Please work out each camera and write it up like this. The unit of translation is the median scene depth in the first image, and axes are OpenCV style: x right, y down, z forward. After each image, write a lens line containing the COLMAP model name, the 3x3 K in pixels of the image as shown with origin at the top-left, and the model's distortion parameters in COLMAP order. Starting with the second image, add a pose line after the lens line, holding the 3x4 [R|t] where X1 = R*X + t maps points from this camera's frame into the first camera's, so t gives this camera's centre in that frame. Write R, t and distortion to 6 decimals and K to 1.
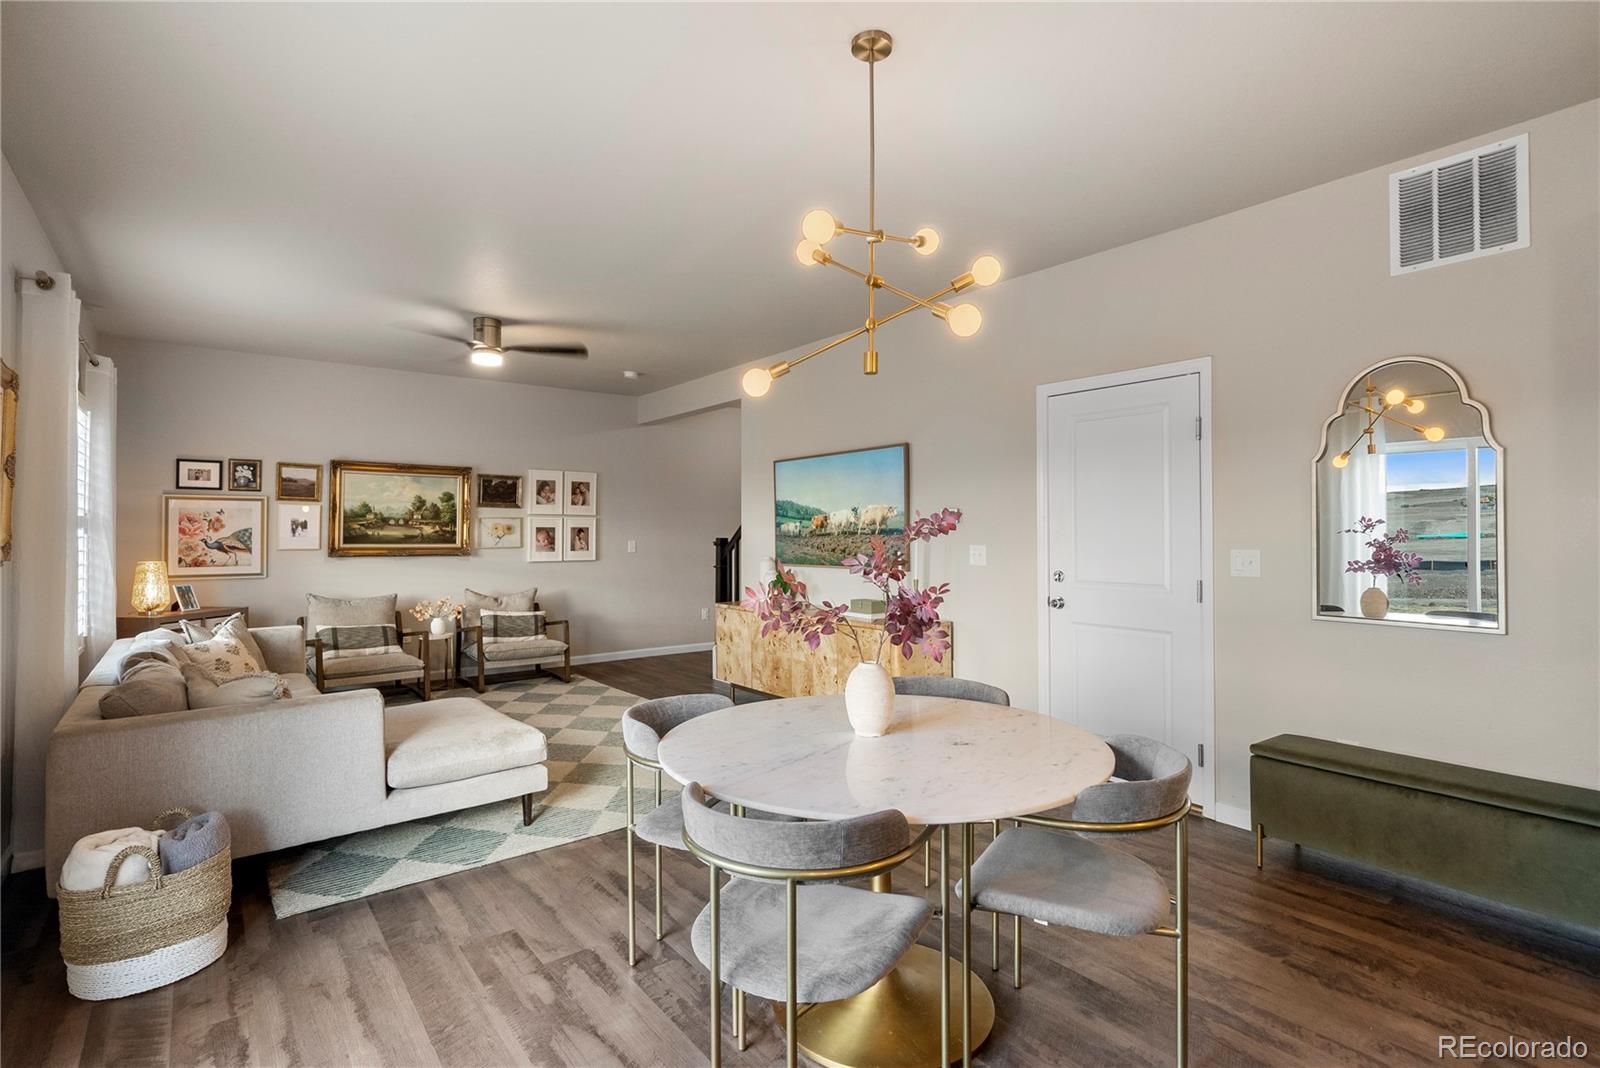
lens RADIAL K [[776.5, 0, 799.7], [0, 776.5, 517.7], [0, 0, 1]] dist [-0.000897, -0.000061]
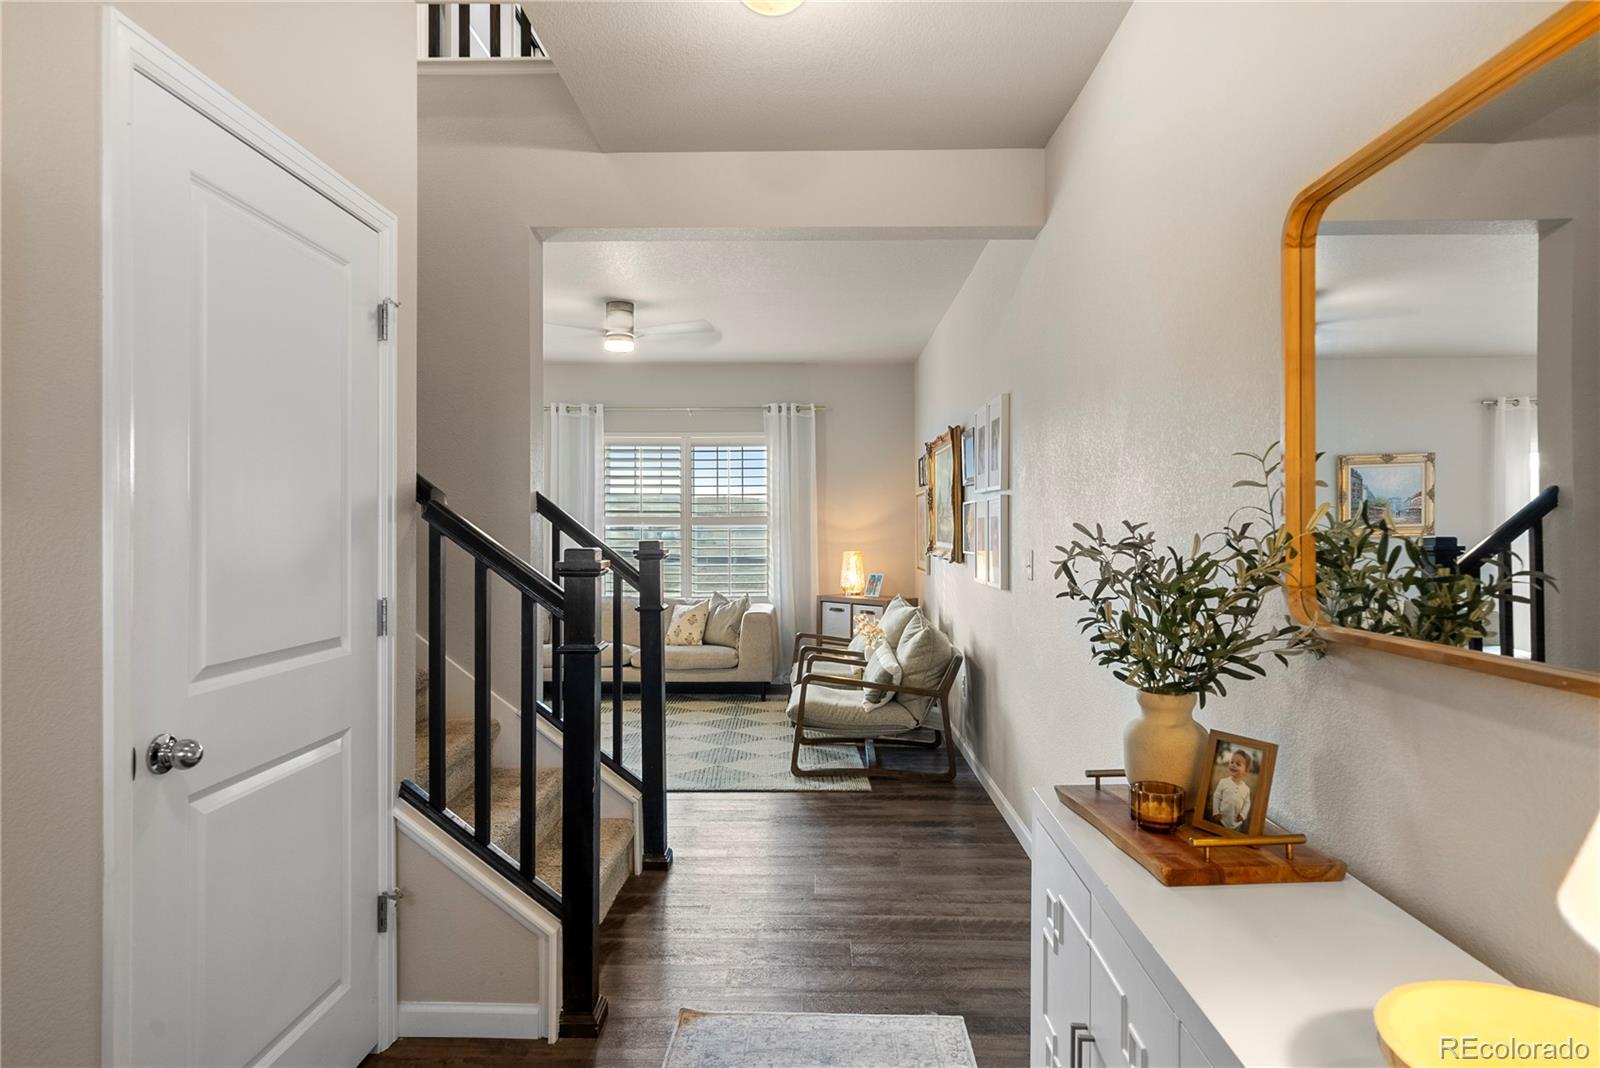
lens RADIAL K [[879.8, 0, 803.2], [0, 879.8, 529.1], [0, 0, 1]] dist [0.000743, 0.000026]
pose [[-0.627635, 0.004339, -0.778496, 0.219655], [0.015048, 0.999865, -0.006559, 0.022984], [0.778363, -0.015831, -0.627615, 1.432559]]
